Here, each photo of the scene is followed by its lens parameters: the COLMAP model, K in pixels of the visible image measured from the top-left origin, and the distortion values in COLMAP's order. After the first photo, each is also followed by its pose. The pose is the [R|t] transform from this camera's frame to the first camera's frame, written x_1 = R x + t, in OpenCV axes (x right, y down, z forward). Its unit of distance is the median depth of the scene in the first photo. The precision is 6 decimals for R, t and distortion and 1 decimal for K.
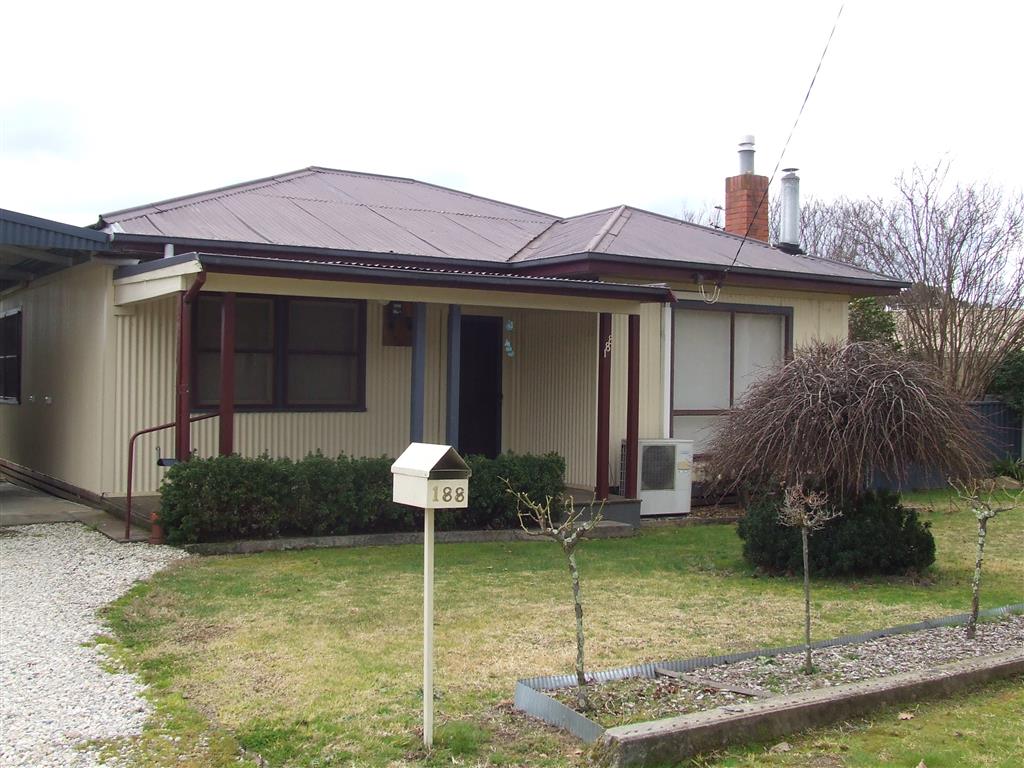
lens RADIAL K [[1134.4, 0, 513.6], [0, 1134.4, 382.6], [0, 0, 1]] dist [-0.028595, 0.000000]
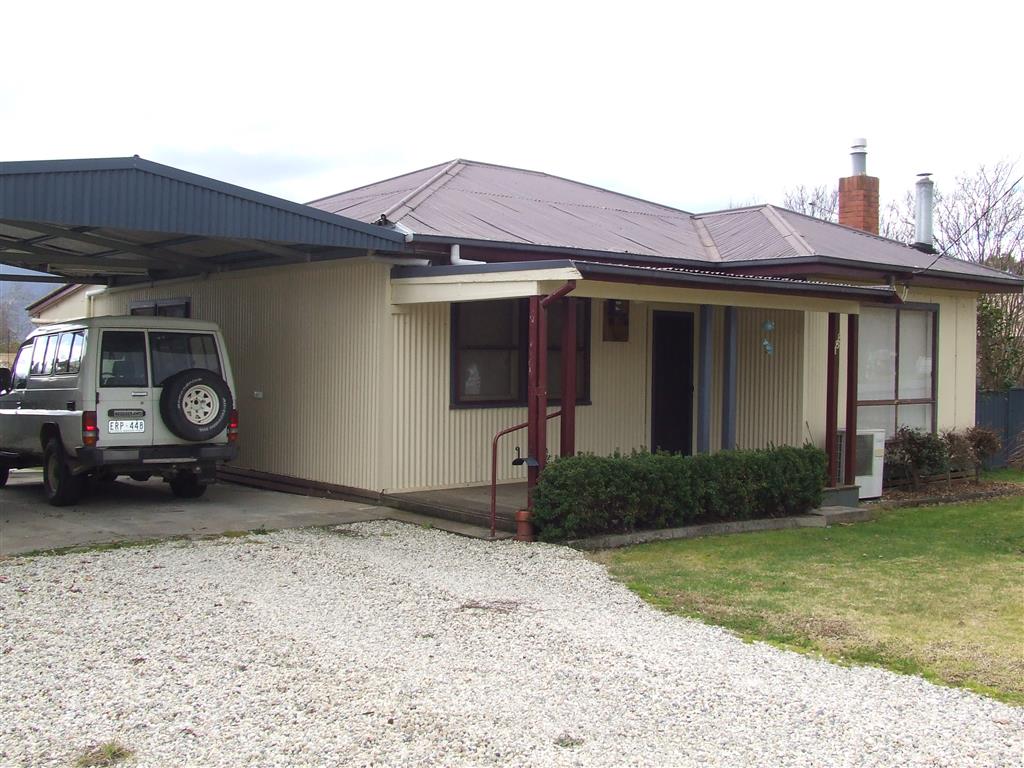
lens RADIAL K [[1134.4, 0, 510.4], [0, 1134.4, 390.8], [0, 0, 1]] dist [-0.028595, 0.000000]
pose [[0.990925, -0.005165, 0.134316, -0.350261], [0.000872, 0.999487, 0.032000, -0.021244], [-0.134413, -0.031592, 0.990422, -0.018976]]
